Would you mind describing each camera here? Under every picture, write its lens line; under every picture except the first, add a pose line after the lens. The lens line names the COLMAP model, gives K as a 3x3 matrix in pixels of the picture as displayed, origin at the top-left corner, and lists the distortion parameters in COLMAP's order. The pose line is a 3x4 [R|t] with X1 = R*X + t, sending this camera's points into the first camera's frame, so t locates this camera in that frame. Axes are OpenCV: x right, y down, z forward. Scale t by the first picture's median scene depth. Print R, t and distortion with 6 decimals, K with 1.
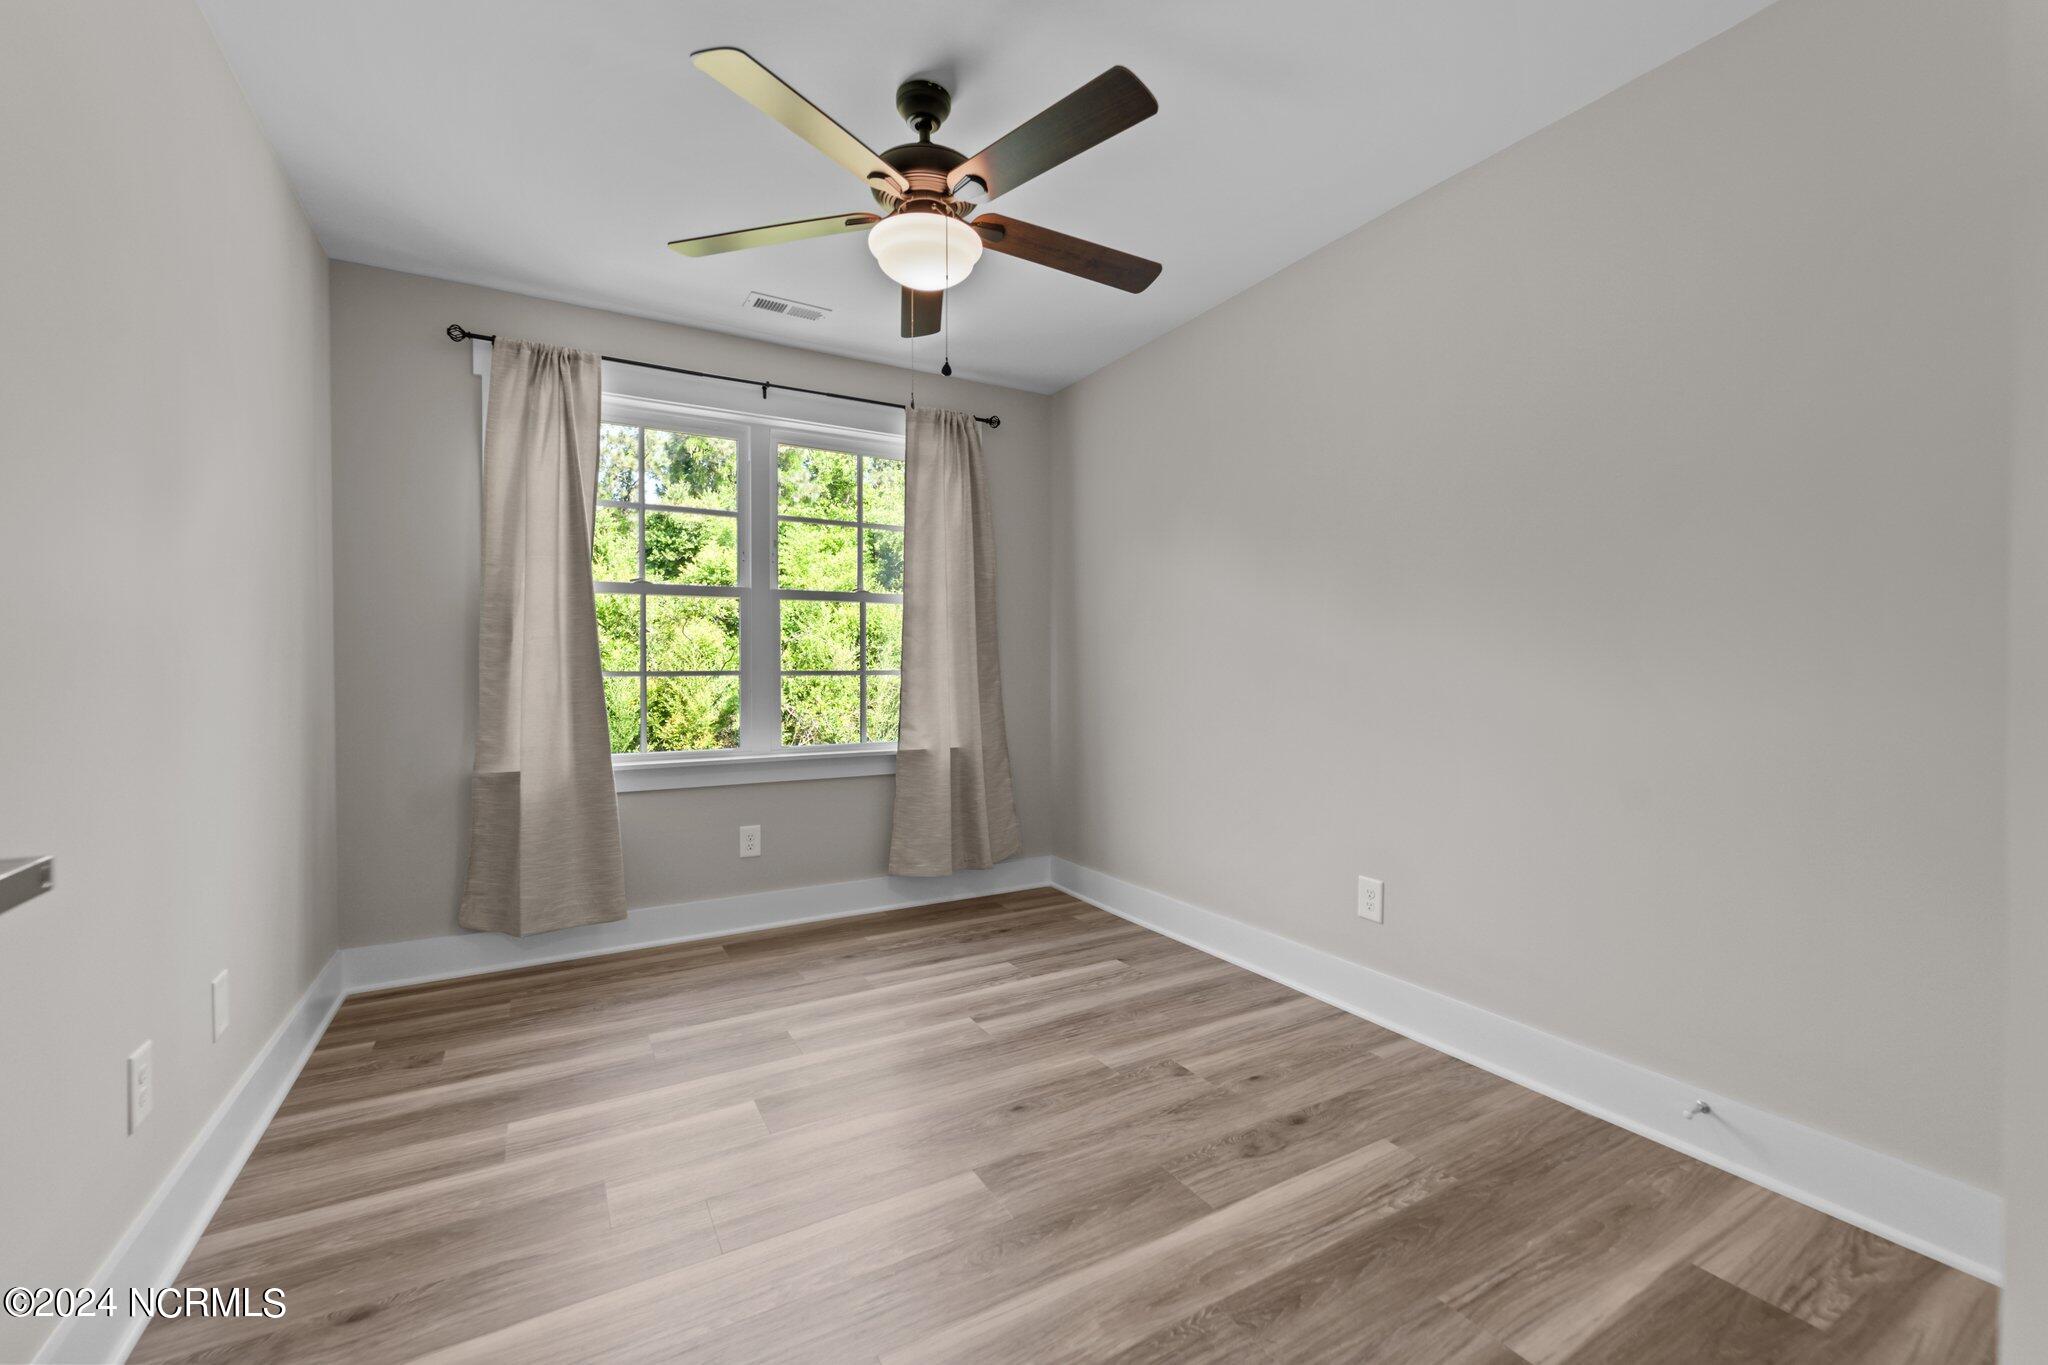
lens RADIAL K [[836.7, 0, 1018.7], [0, 836.7, 676.5], [0, 0, 1]] dist [0.000806, -0.000440]
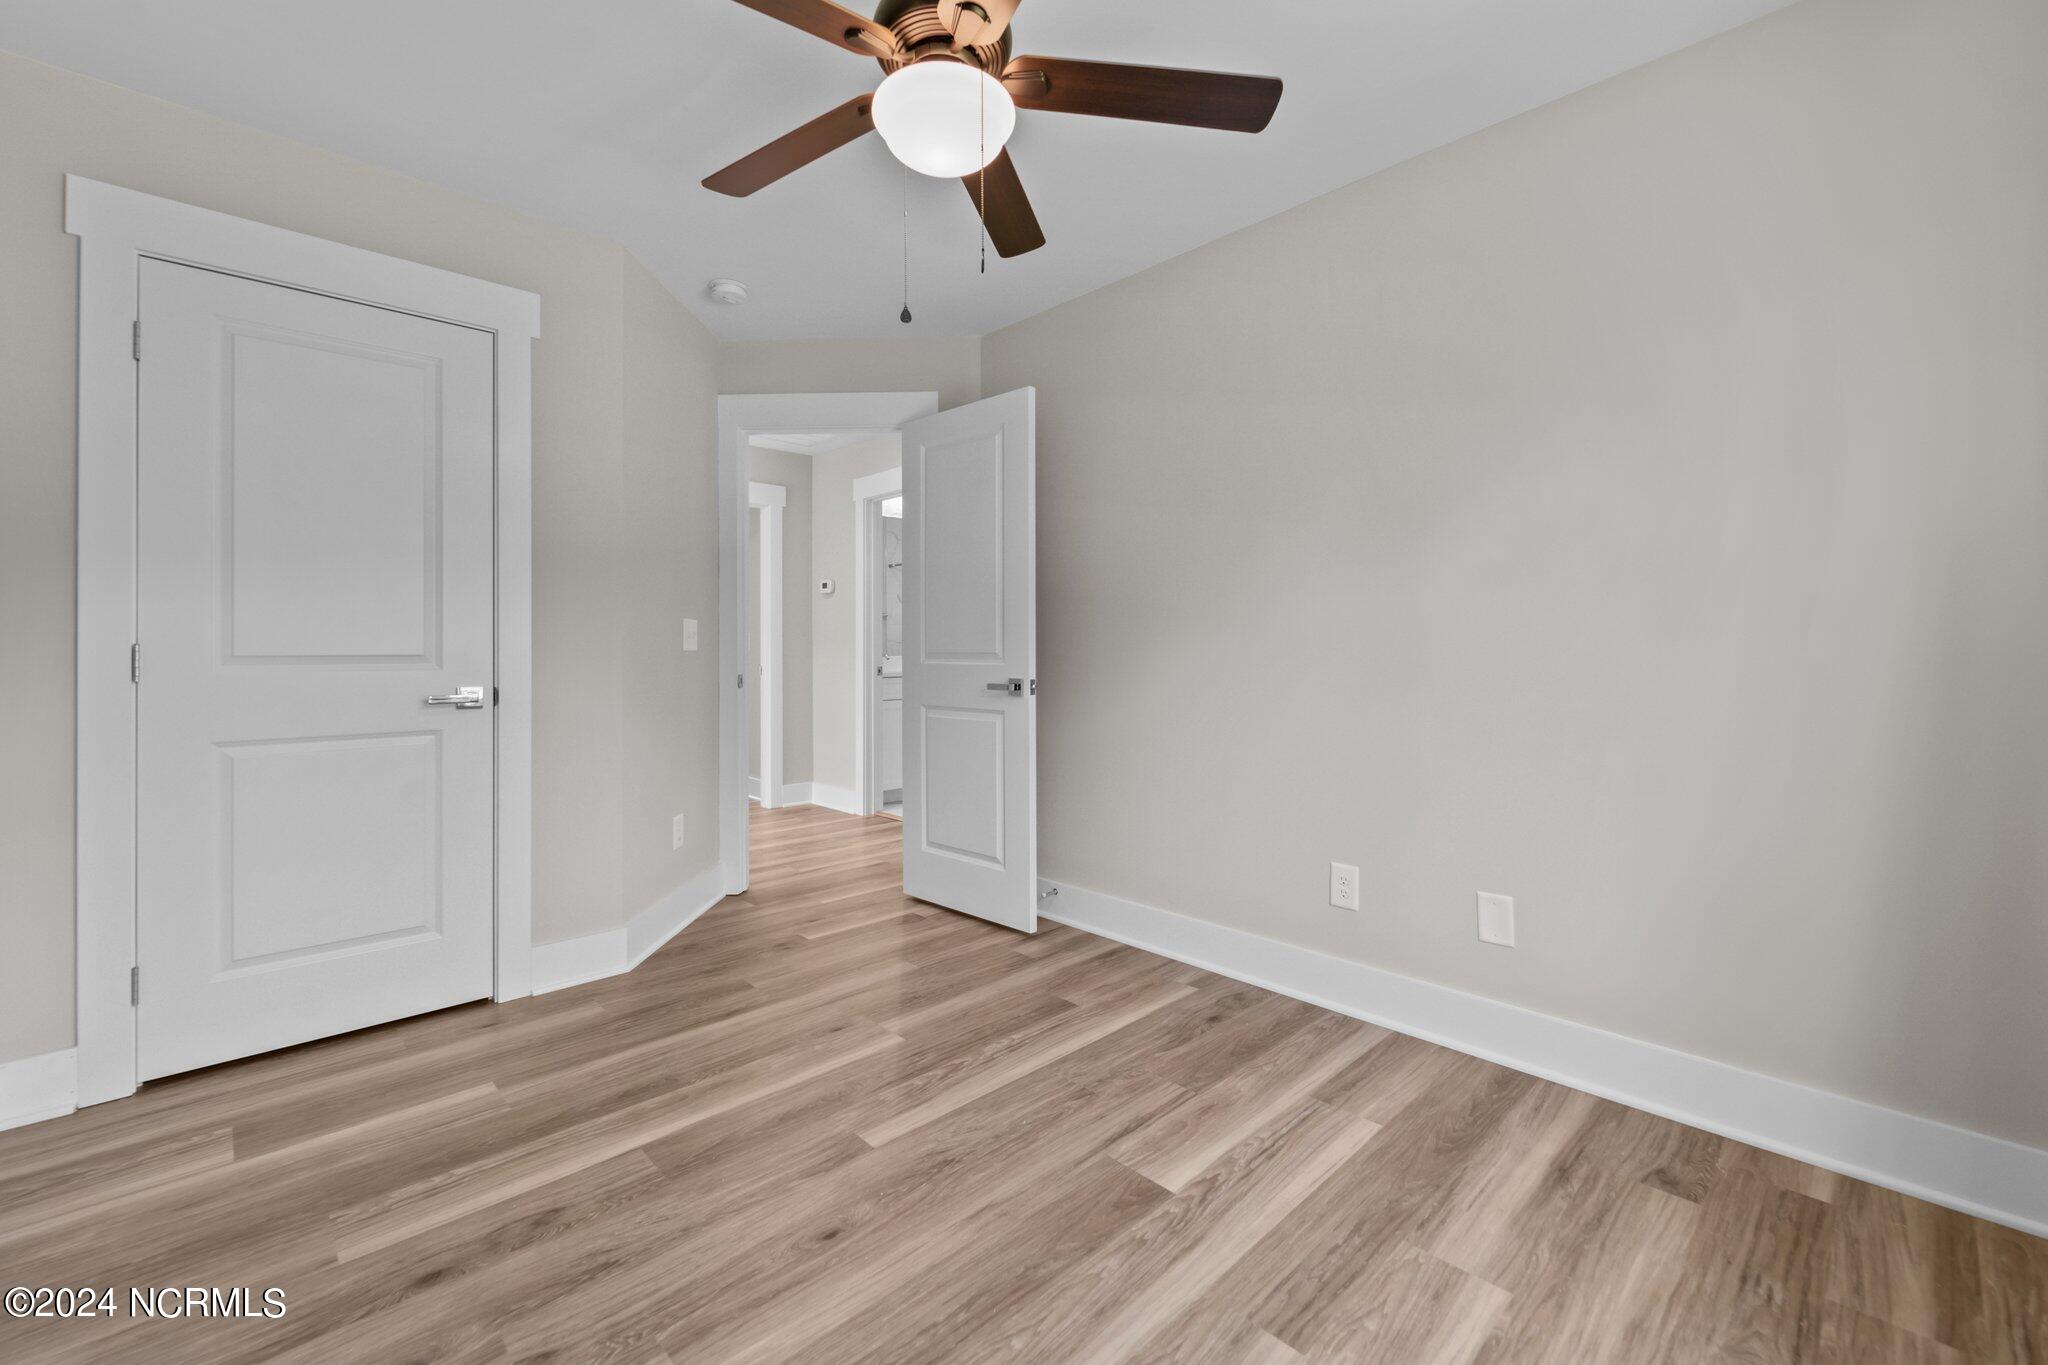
lens RADIAL K [[836.7, 0, 1018.7], [0, 836.7, 676.5], [0, 0, 1]] dist [0.000806, -0.000440]
pose [[-0.970327, 0.013750, -0.241407, 0.010896], [0.004574, 0.999247, 0.038532, -0.011242], [0.241755, 0.036284, -0.969659, 1.912810]]
